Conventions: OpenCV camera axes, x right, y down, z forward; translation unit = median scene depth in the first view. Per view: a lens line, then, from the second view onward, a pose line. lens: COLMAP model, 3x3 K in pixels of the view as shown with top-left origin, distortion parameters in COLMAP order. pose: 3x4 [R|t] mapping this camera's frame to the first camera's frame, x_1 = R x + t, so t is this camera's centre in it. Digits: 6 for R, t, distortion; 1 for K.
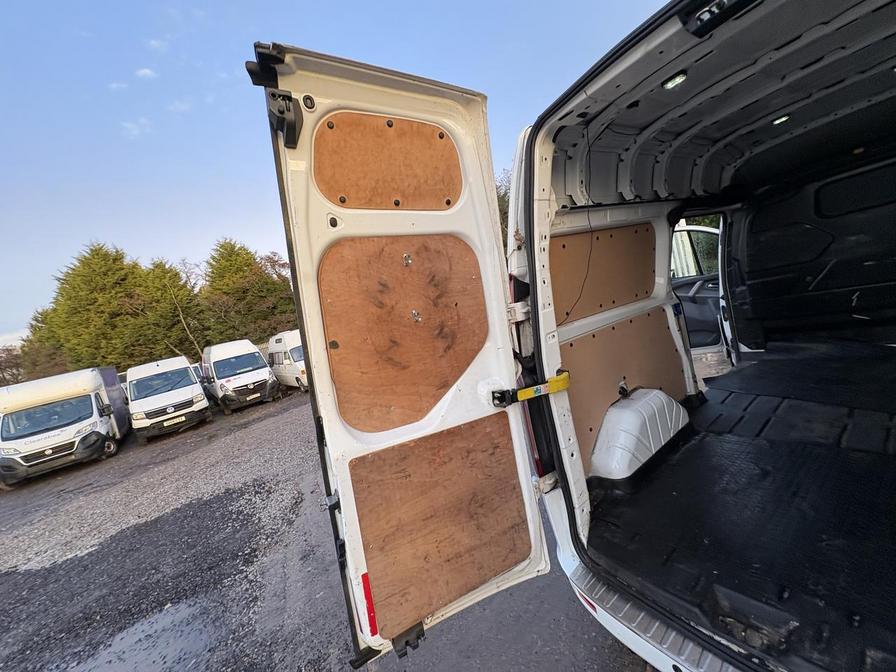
lens RADIAL K [[355.9, 0, 449.3], [0, 355.9, 343.5], [0, 0, 1]] dist [0.003067, -0.000749]
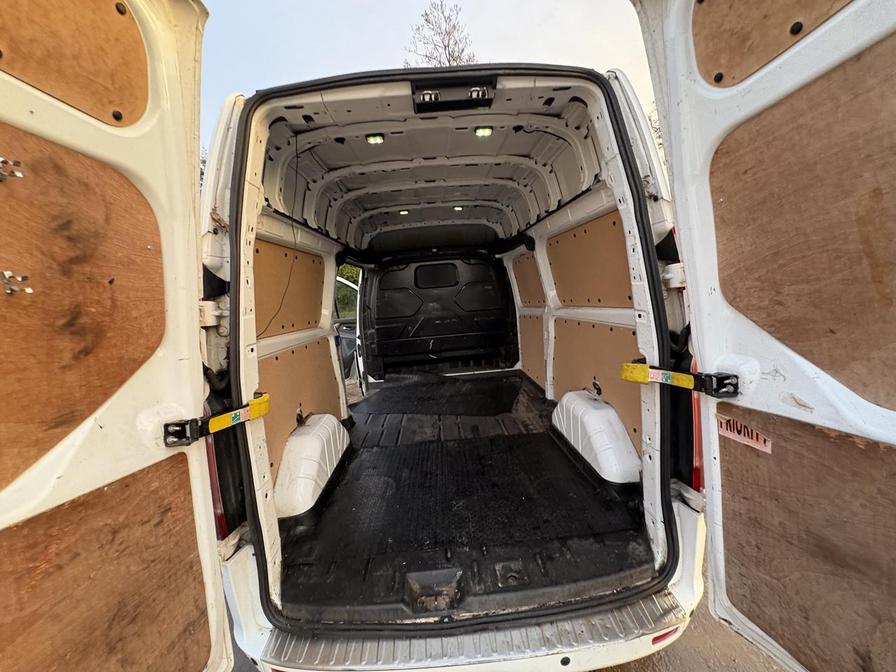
lens RADIAL K [[355.9, 0, 447.6], [0, 355.9, 341.4], [0, 0, 1]] dist [0.003067, -0.000749]
pose [[0.553933, 0.083802, 0.828333, -0.146098], [0.023161, 0.992985, -0.115949, 0.069724], [-0.832239, 0.083413, 0.548106, 0.185055]]
